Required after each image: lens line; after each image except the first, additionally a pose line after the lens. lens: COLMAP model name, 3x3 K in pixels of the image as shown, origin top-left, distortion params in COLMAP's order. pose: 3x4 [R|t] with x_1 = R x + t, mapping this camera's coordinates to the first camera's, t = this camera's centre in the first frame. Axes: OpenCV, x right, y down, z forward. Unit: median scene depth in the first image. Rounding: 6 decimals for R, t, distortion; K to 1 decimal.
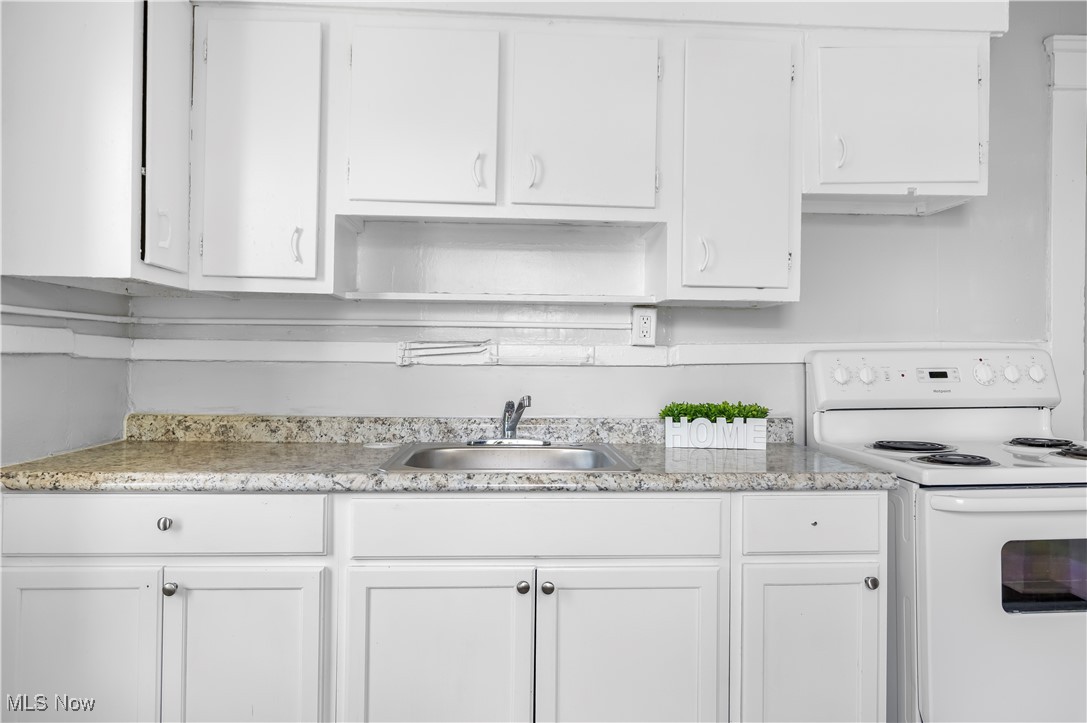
lens RADIAL K [[728.9, 0, 541.0], [0, 728.9, 343.9], [0, 0, 1]] dist [-0.000839, 0.001731]
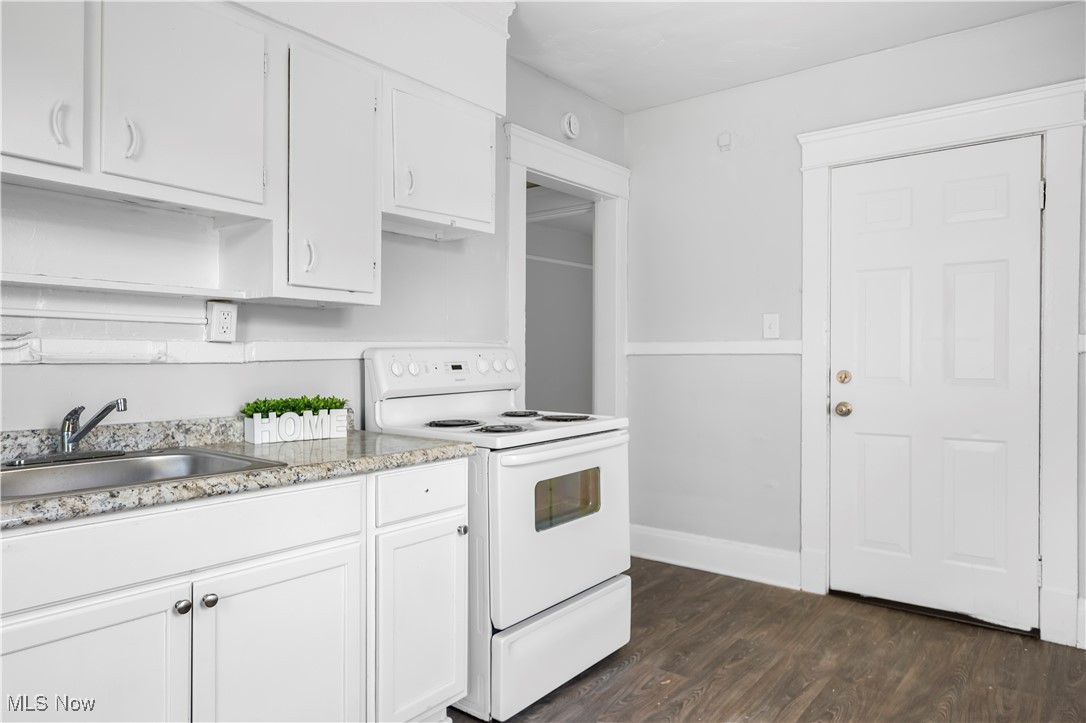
lens RADIAL K [[728.2, 0, 540.5], [0, 728.2, 343.9], [0, 0, 1]] dist [-0.000839, 0.001731]
pose [[0.640484, 0.009459, 0.767913, -0.353009], [-0.012204, 0.999923, -0.002138, 0.002236], [-0.767874, -0.008002, 0.640551, 0.064311]]
